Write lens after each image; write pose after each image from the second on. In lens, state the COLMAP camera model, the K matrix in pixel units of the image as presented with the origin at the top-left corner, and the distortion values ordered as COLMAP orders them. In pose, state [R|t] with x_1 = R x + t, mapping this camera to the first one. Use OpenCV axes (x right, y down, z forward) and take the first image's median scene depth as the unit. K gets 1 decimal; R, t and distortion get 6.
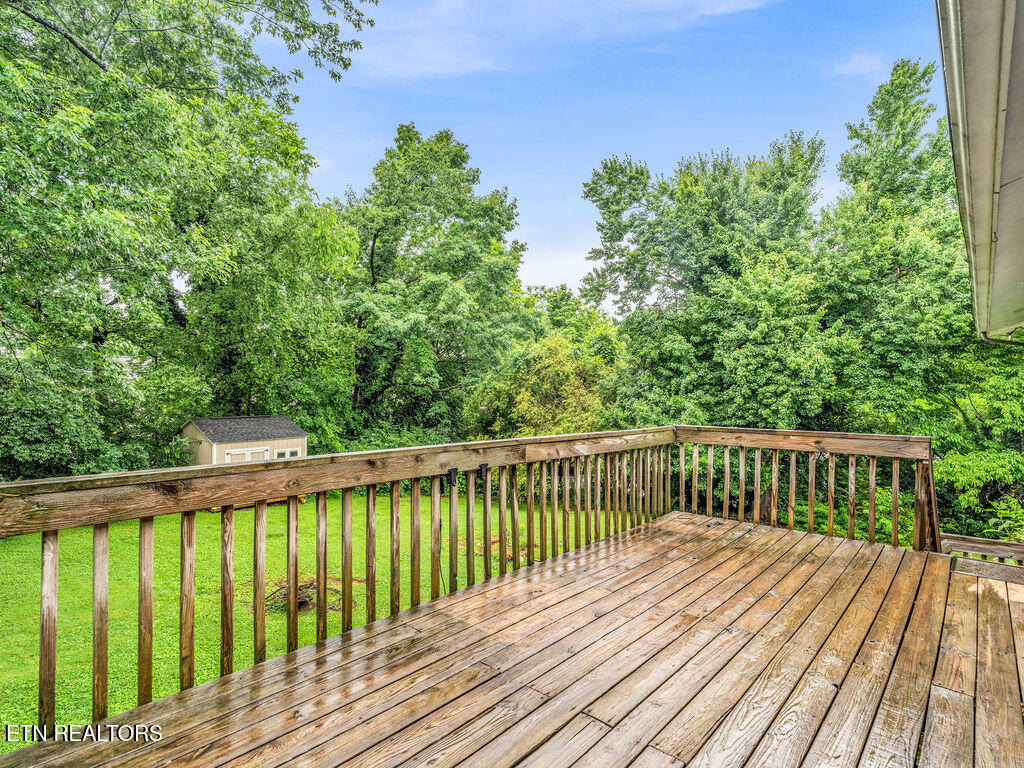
lens RADIAL K [[539.3, 0, 512.0], [0, 539.3, 384.0], [0, 0, 1]] dist [-0.002692, 0.000404]
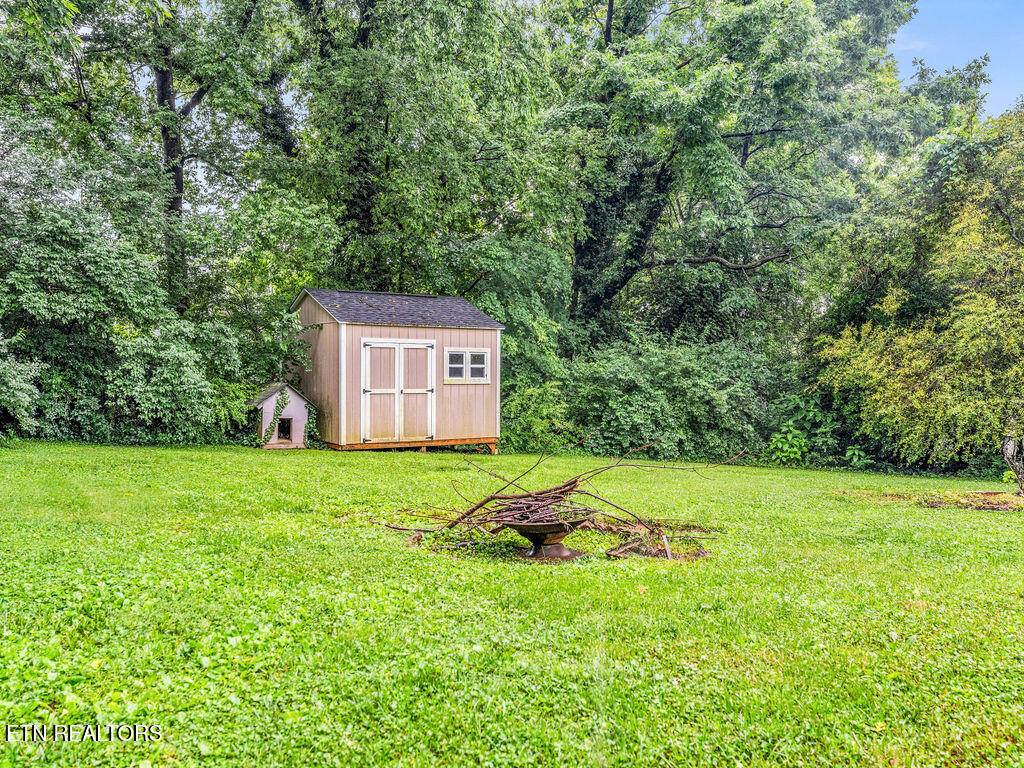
lens RADIAL K [[858.7, 0, 508.5], [0, 858.7, 365.6], [0, 0, 1]] dist [0.009596, 0.001409]
pose [[0.947284, -0.002391, -0.320385, -0.106685], [0.003553, 0.999989, 0.003041, 0.133229], [0.320374, -0.004019, 0.947283, 0.211076]]
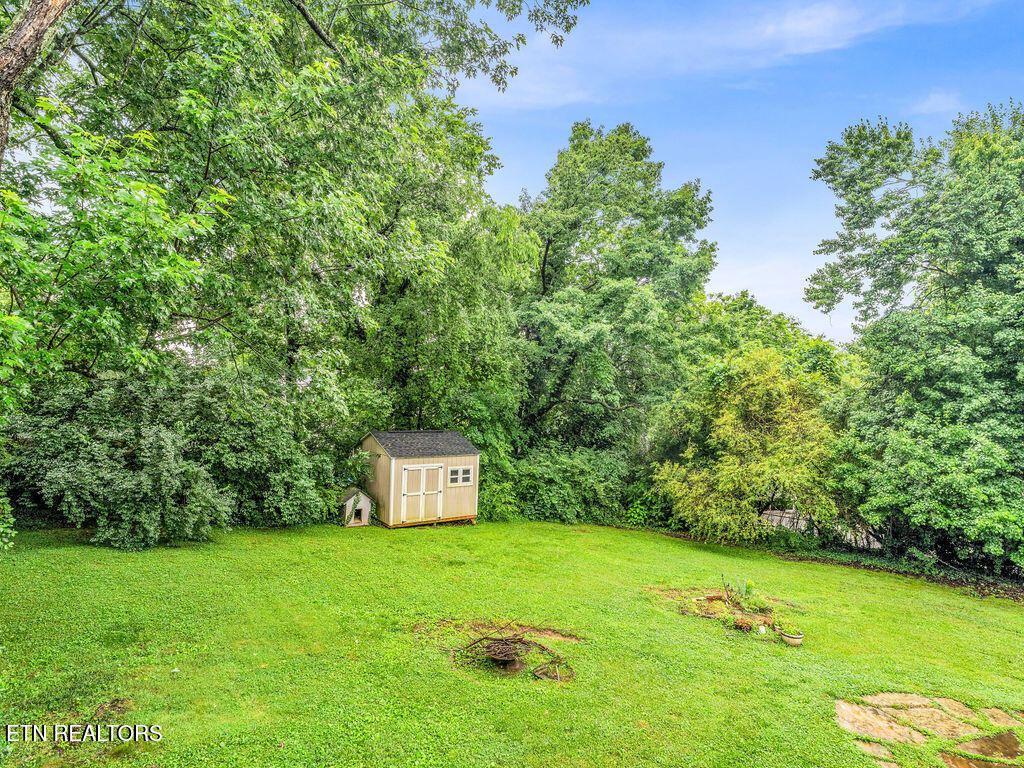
lens RADIAL K [[557.9, 0, 512.2], [0, 557.9, 388.8], [0, 0, 1]] dist [0.000253, 0.000644]
pose [[0.966304, 0.016485, -0.256873, -0.077178], [-0.021939, 0.999590, -0.018381, -0.001278], [0.256465, 0.023397, 0.966270, 0.067683]]
